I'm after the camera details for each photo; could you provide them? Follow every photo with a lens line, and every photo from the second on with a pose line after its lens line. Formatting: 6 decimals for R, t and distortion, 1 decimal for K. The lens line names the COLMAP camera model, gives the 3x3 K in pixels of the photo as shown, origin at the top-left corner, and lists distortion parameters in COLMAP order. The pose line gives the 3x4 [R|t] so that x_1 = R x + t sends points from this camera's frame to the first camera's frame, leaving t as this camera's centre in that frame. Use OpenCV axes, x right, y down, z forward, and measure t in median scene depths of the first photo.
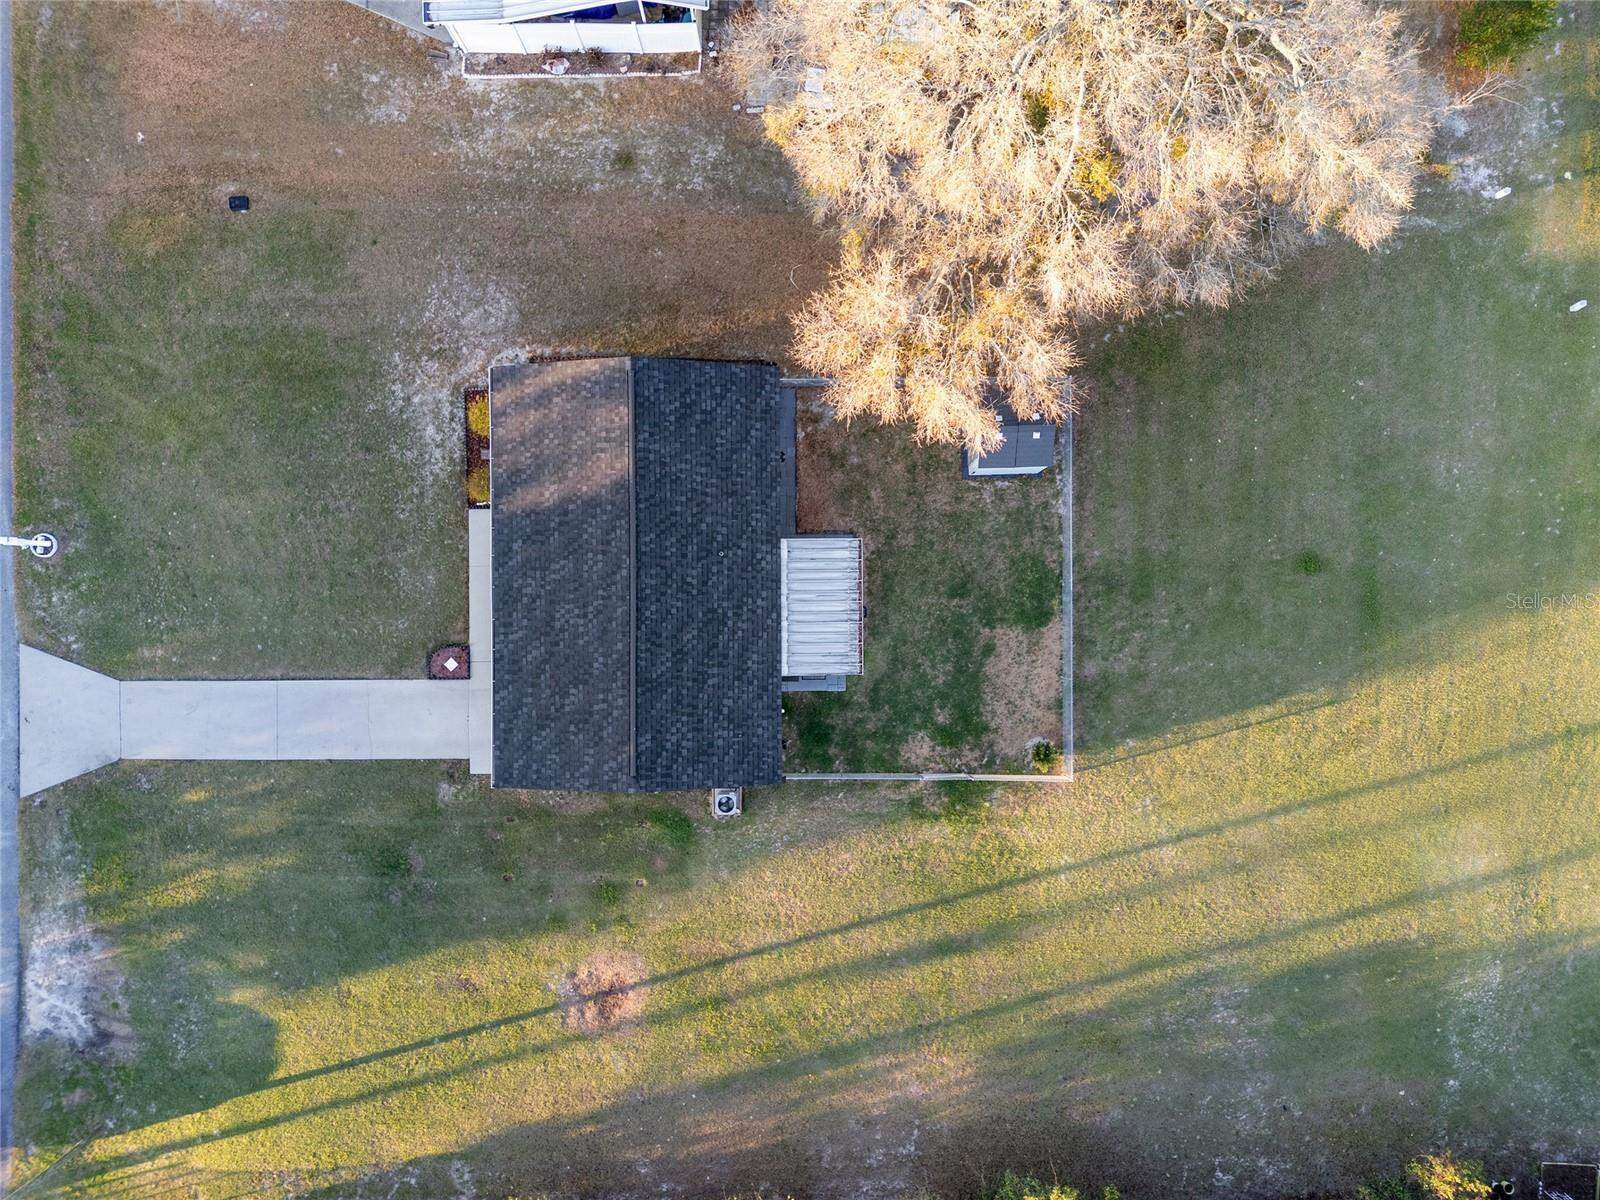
lens RADIAL K [[1172.2, 0, 798.0], [0, 1172.2, 602.1], [0, 0, 1]] dist [0.069674, -0.074843]
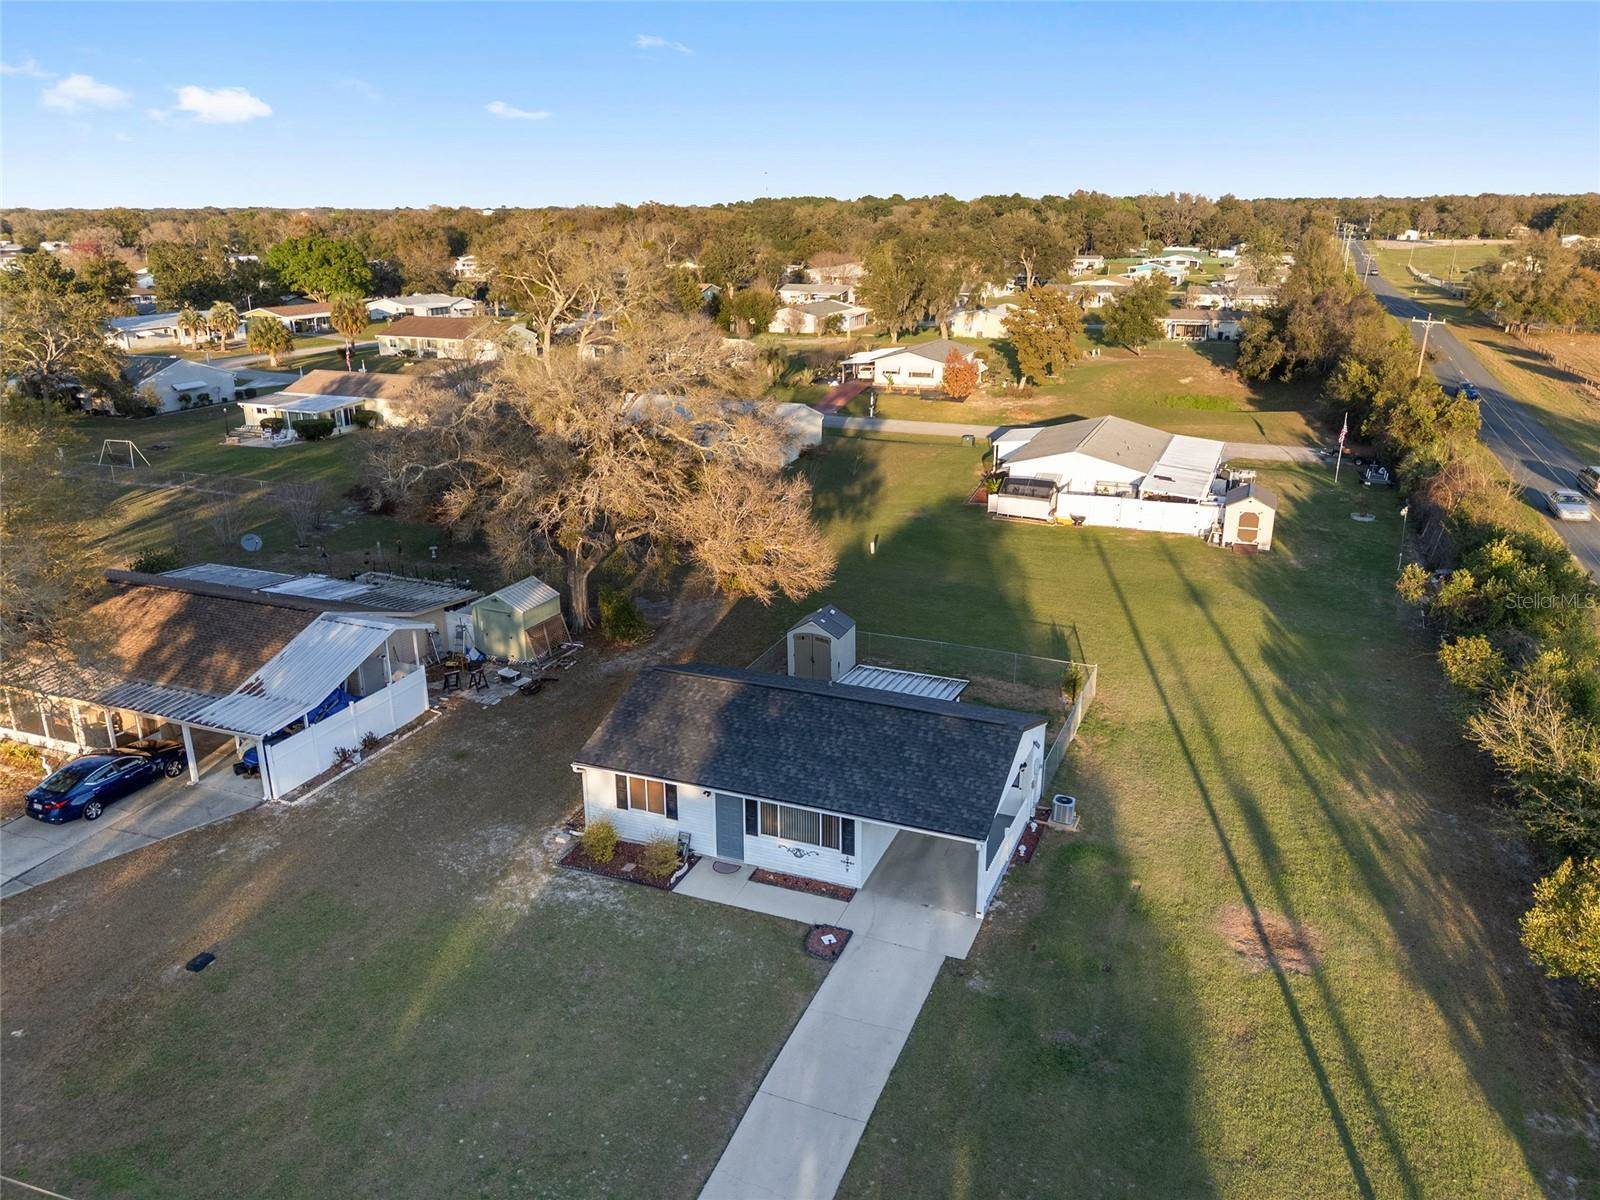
lens RADIAL K [[1172.2, 0, 796.5], [0, 1172.2, 597.5], [0, 0, 1]] dist [0.069674, -0.074843]
pose [[0.391358, -0.307298, 0.867414, -0.936565], [0.920230, 0.126551, -0.370354, 0.304720], [0.004037, 0.943161, 0.332312, 0.499819]]
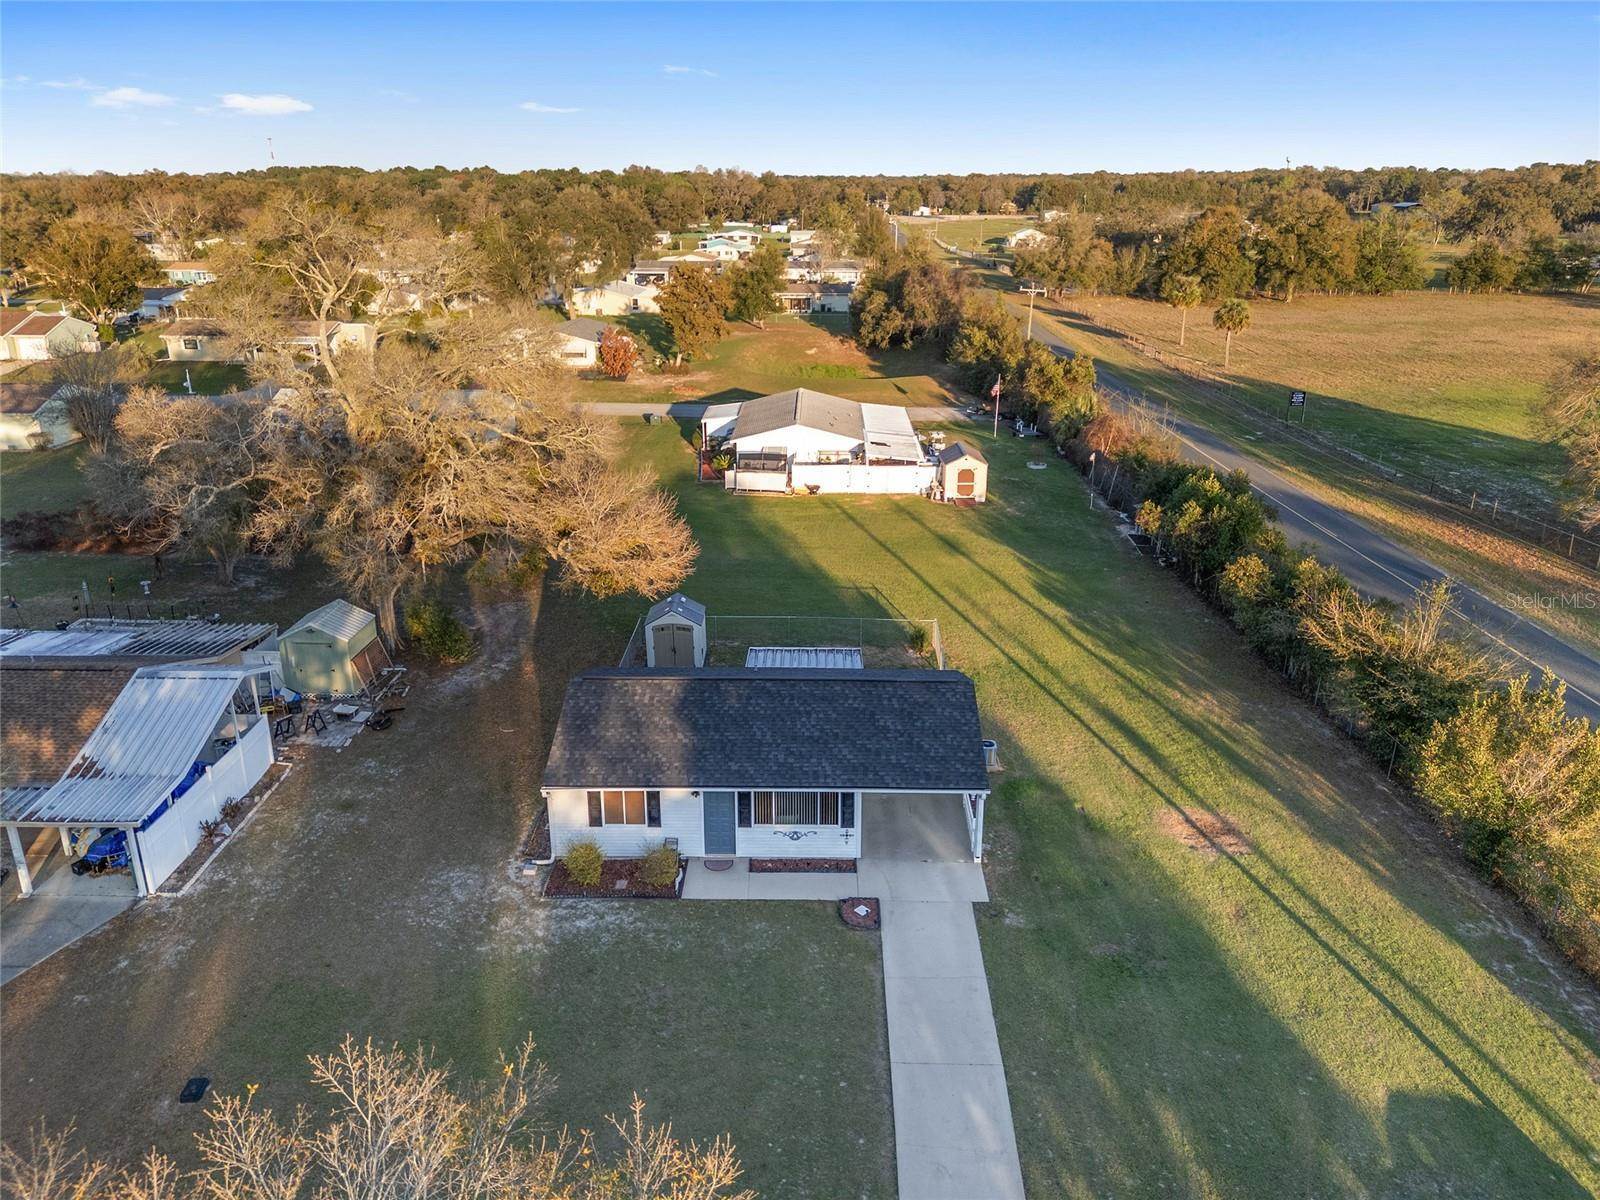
lens RADIAL K [[1172.2, 0, 796.5], [0, 1172.2, 599.2], [0, 0, 1]] dist [0.069674, -0.074843]
pose [[0.029779, -0.351023, 0.935893, -1.002147], [0.999522, 0.018276, -0.024949, 0.022793], [-0.008346, 0.936189, 0.351399, 0.491924]]
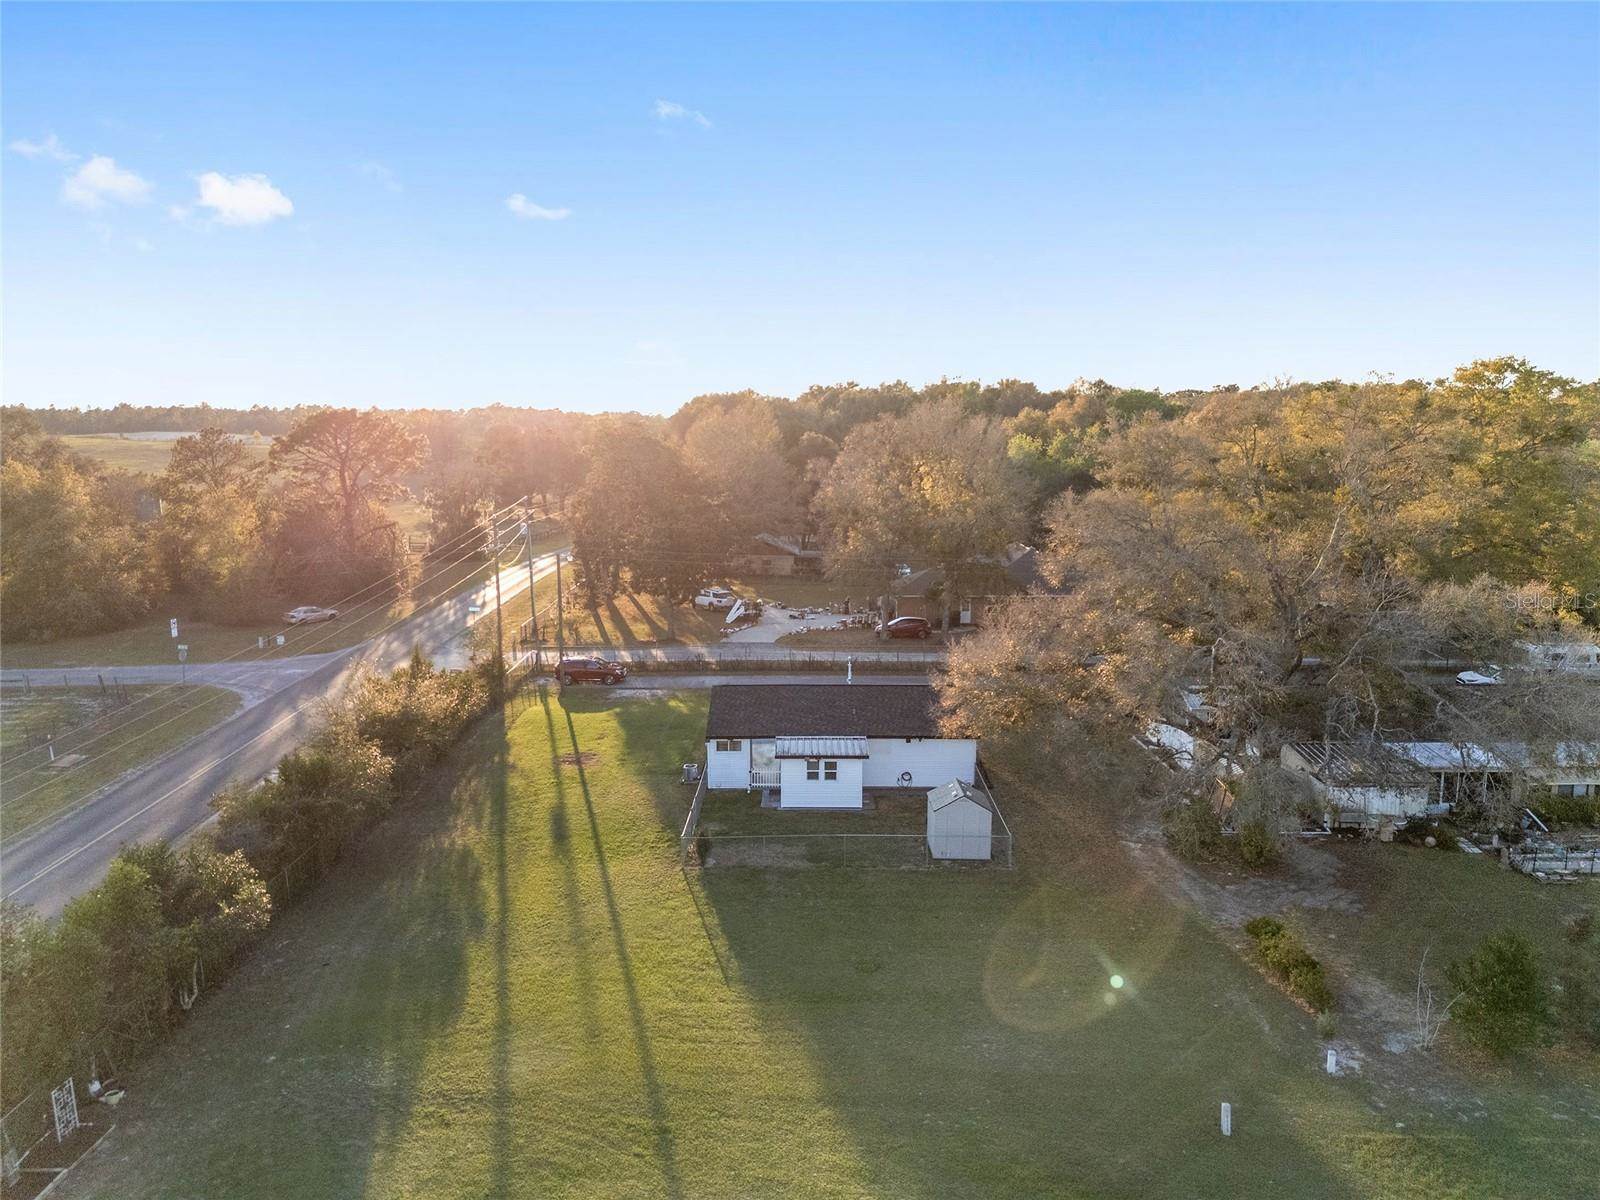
lens RADIAL K [[1172.2, 0, 801.5], [0, 1172.2, 594.8], [0, 0, 1]] dist [0.069674, -0.074843]
pose [[-0.011710, 0.130857, -0.991332, 1.367463], [-0.999882, 0.008371, 0.012916, 0.008870], [0.009989, 0.991366, 0.130743, 0.569526]]
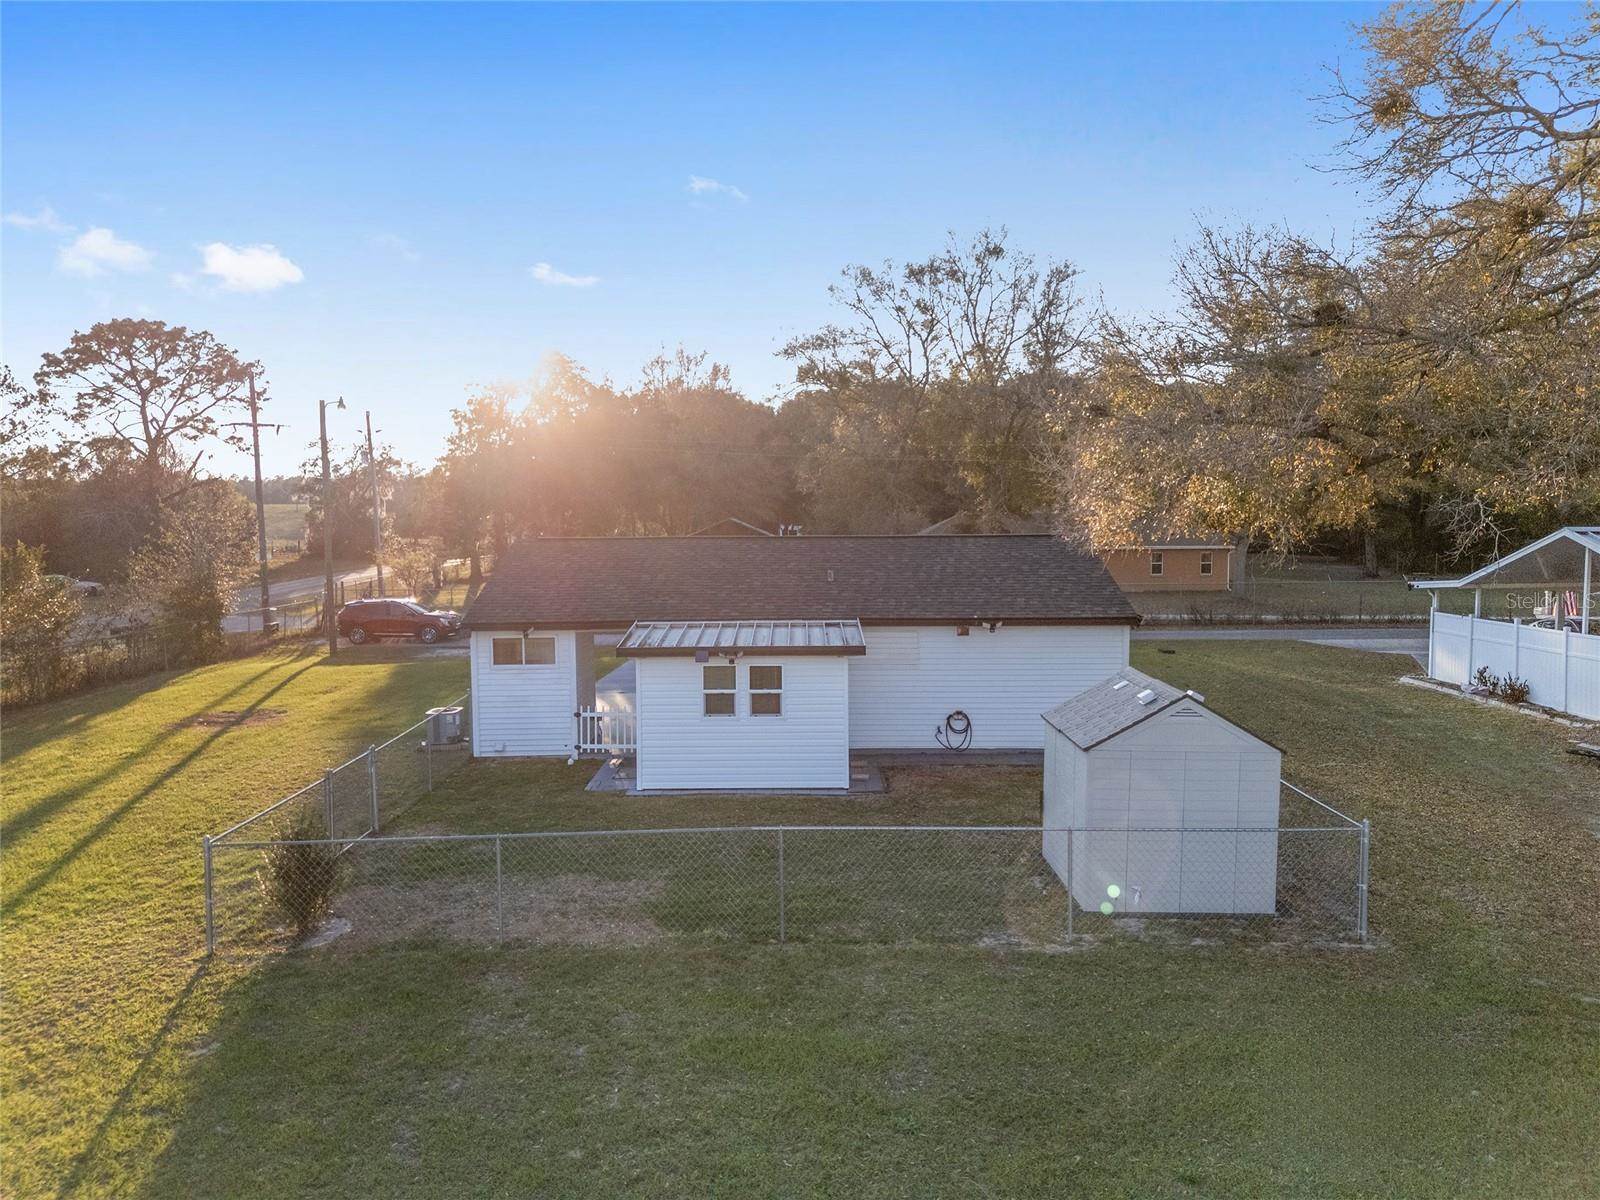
lens RADIAL K [[1172.2, 0, 810.9], [0, 1172.2, 594.8], [0, 0, 1]] dist [0.069674, -0.074843]
pose [[-0.007096, 0.061209, -0.998100, 0.559236], [-0.999899, 0.011840, 0.007835, -0.030297], [0.012297, 0.998055, 0.061119, 0.876349]]
